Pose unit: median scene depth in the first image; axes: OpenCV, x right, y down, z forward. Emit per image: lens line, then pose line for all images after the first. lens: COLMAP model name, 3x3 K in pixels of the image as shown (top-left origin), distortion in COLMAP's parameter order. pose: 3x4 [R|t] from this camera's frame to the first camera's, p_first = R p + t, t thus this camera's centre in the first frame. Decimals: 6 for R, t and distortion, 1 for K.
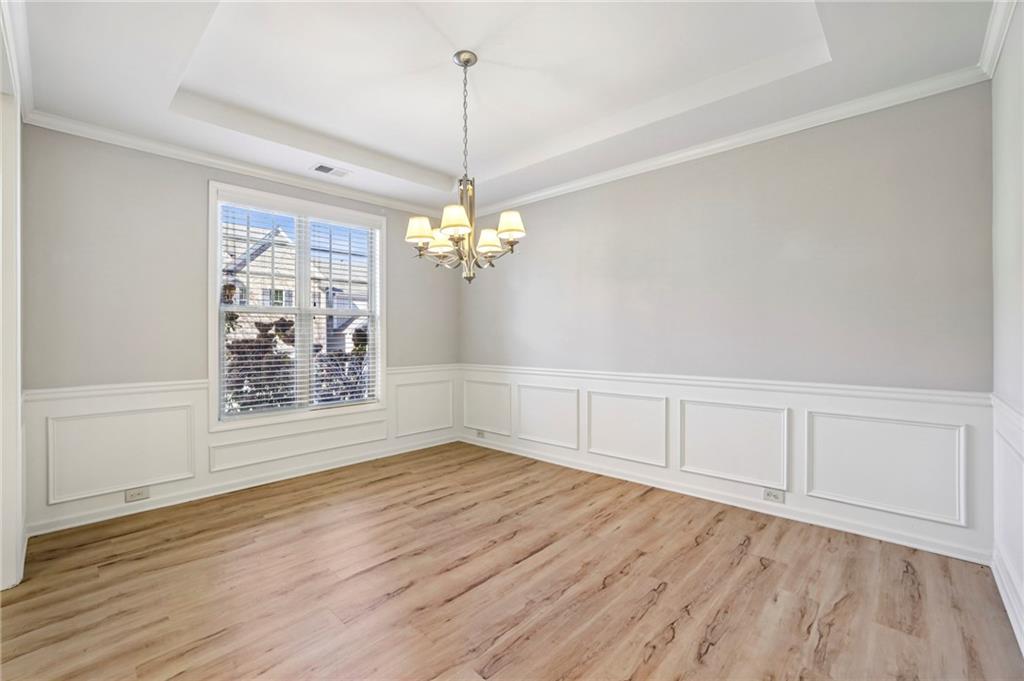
lens RADIAL K [[442.3, 0, 509.1], [0, 442.3, 333.1], [0, 0, 1]] dist [-0.036864, 0.007704]
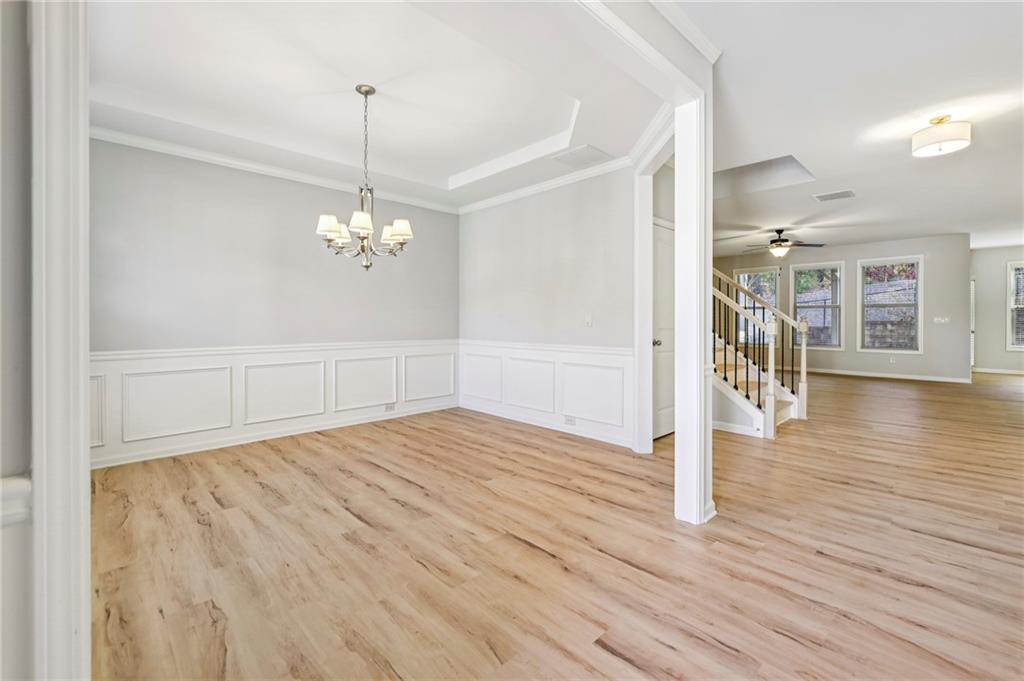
lens RADIAL K [[442.3, 0, 504.0], [0, 442.3, 342.8], [0, 0, 1]] dist [-0.036864, 0.007704]
pose [[0.065965, -0.051195, 0.996508, -1.193731], [0.000157, 0.998683, 0.051297, 0.027442], [-0.997822, -0.003228, 0.065886, 0.462094]]
